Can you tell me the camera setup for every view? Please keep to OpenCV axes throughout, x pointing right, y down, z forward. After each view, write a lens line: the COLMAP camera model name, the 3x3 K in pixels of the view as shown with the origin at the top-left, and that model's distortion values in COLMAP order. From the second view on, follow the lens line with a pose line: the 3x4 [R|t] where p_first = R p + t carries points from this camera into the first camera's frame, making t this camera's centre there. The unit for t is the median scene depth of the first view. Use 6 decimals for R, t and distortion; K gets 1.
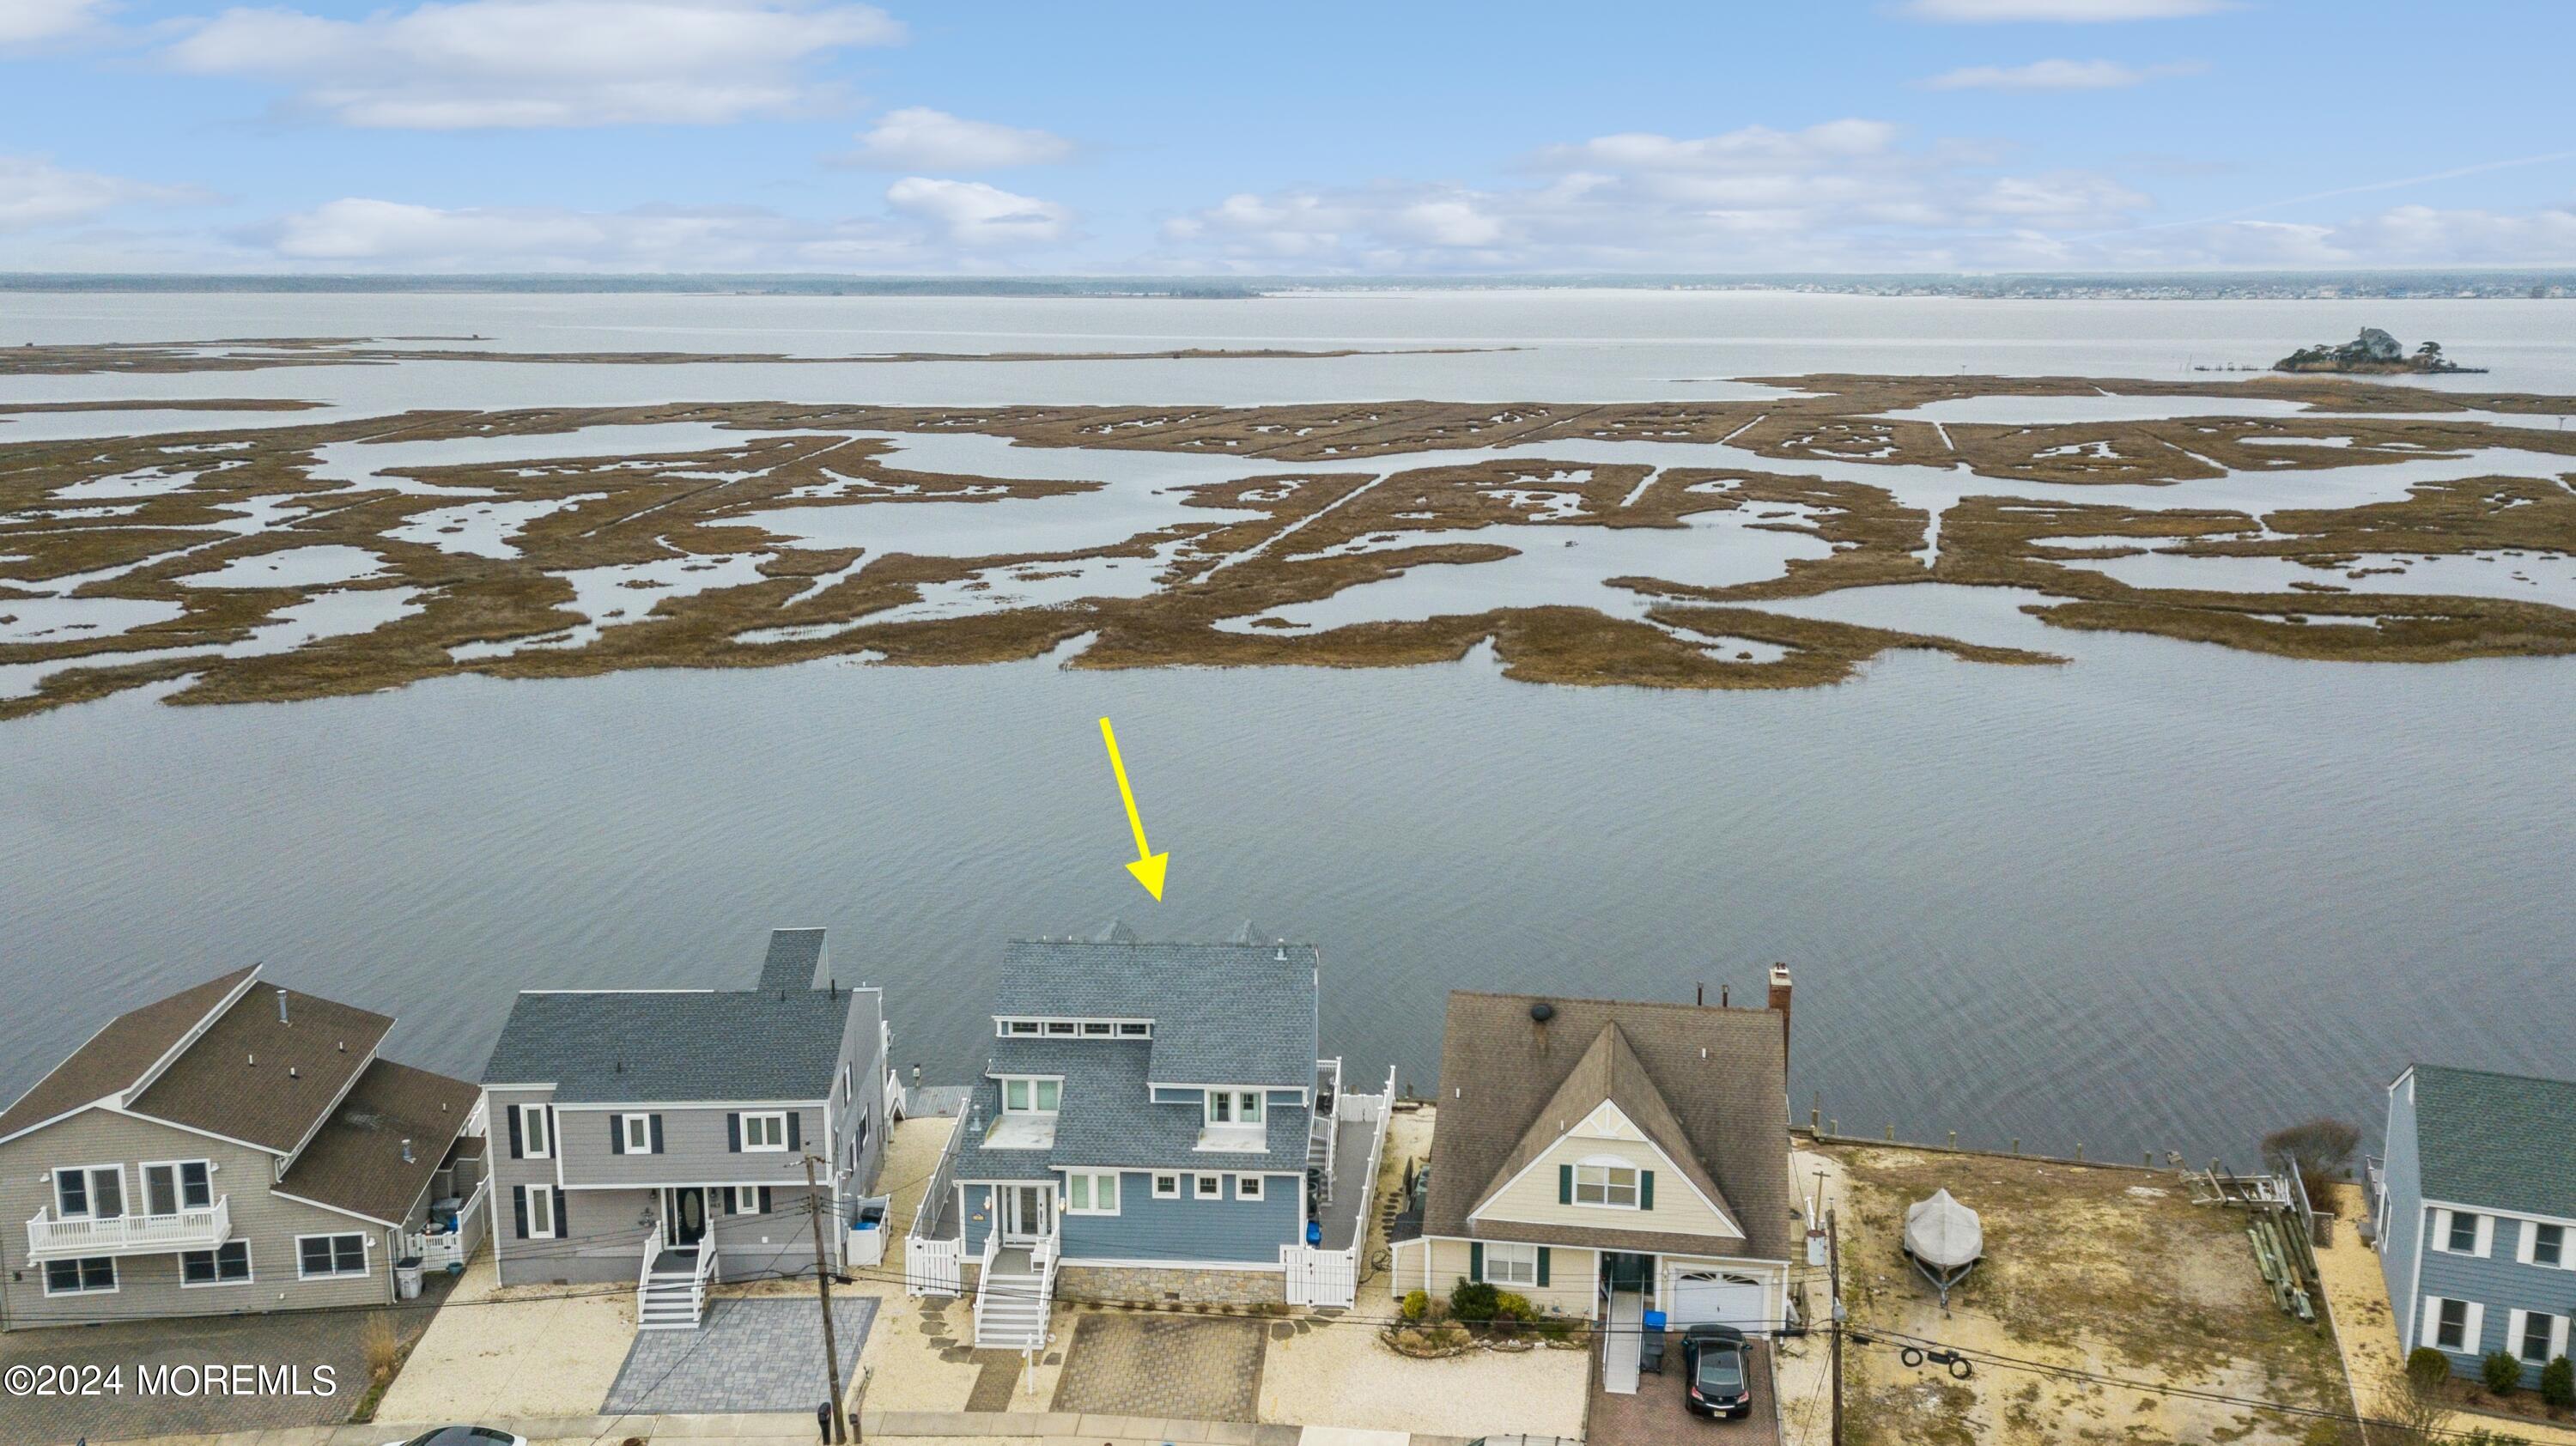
lens RADIAL K [[2160.8, 0, 1214.9], [0, 2160.8, 726.4], [0, 0, 1]] dist [0.068437, -0.008299]
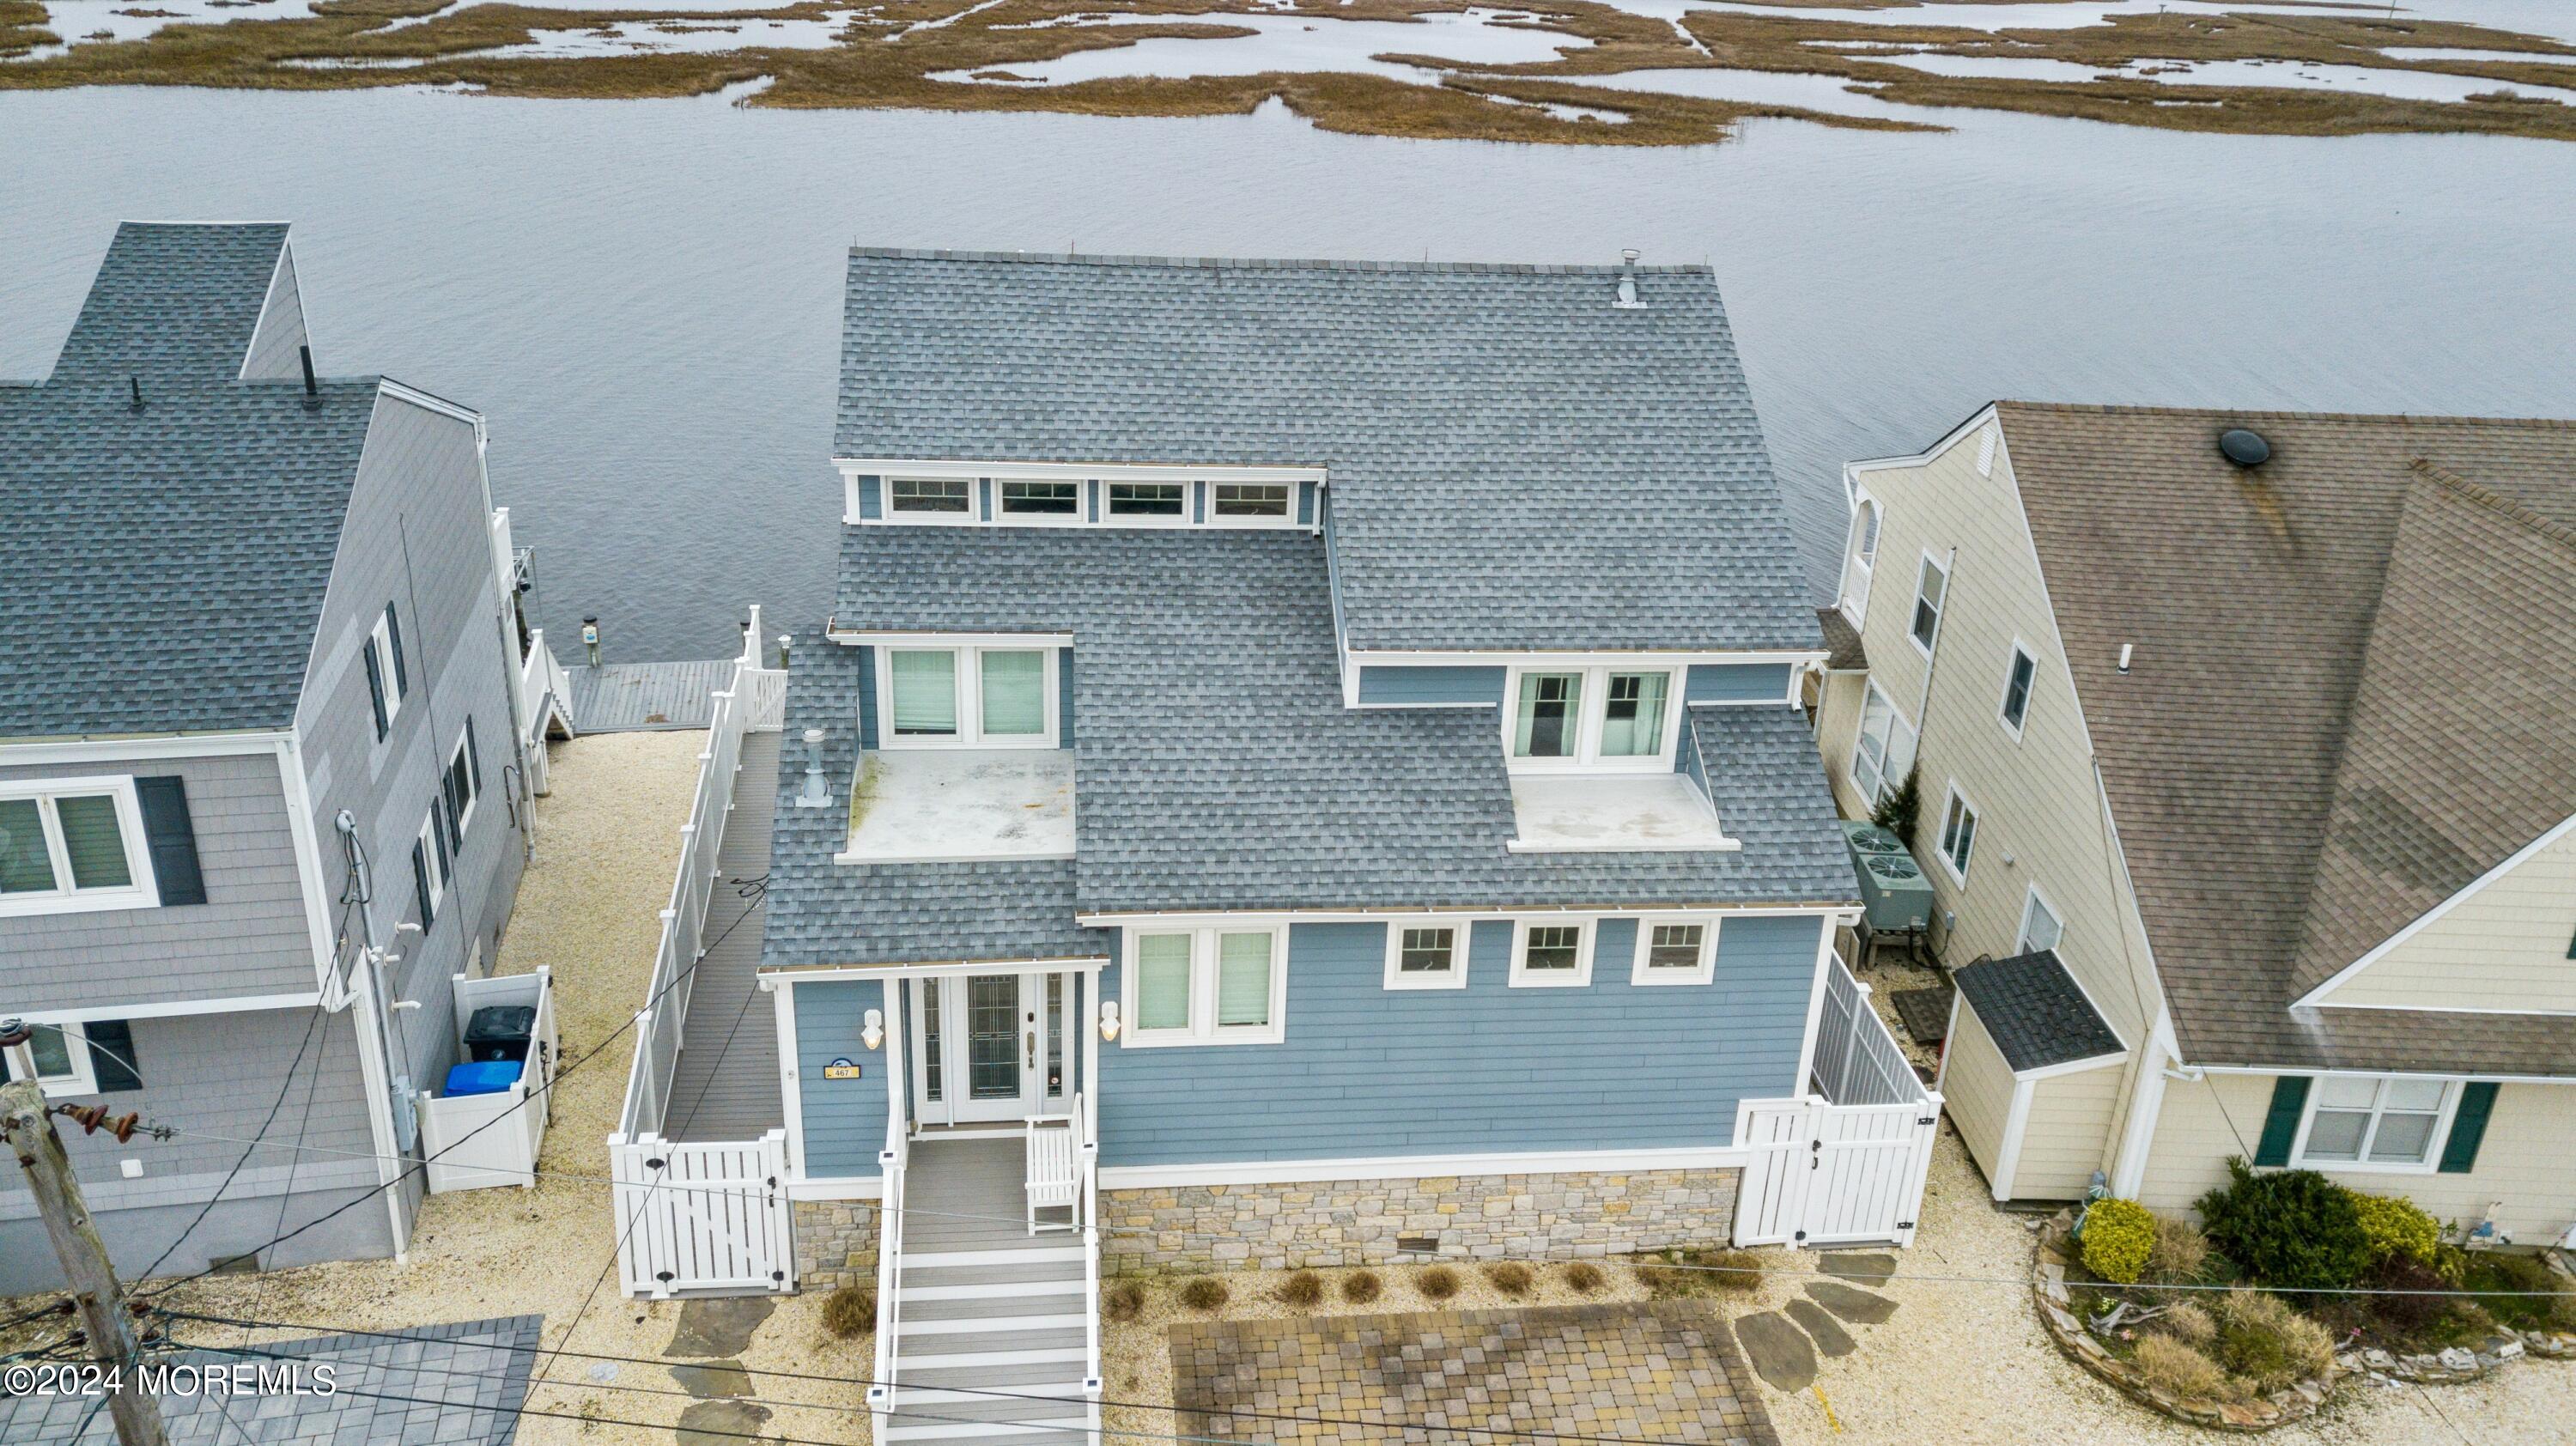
lens RADIAL K [[1948.2, 0, 1271.8], [0, 1948.2, 778.3], [0, 0, 1]] dist [0.043439, -0.006204]
pose [[0.978264, -0.036198, 0.204181, -0.102382], [-0.012510, 0.972551, 0.232355, 0.113232], [-0.206988, -0.229859, 0.950958, 0.706074]]
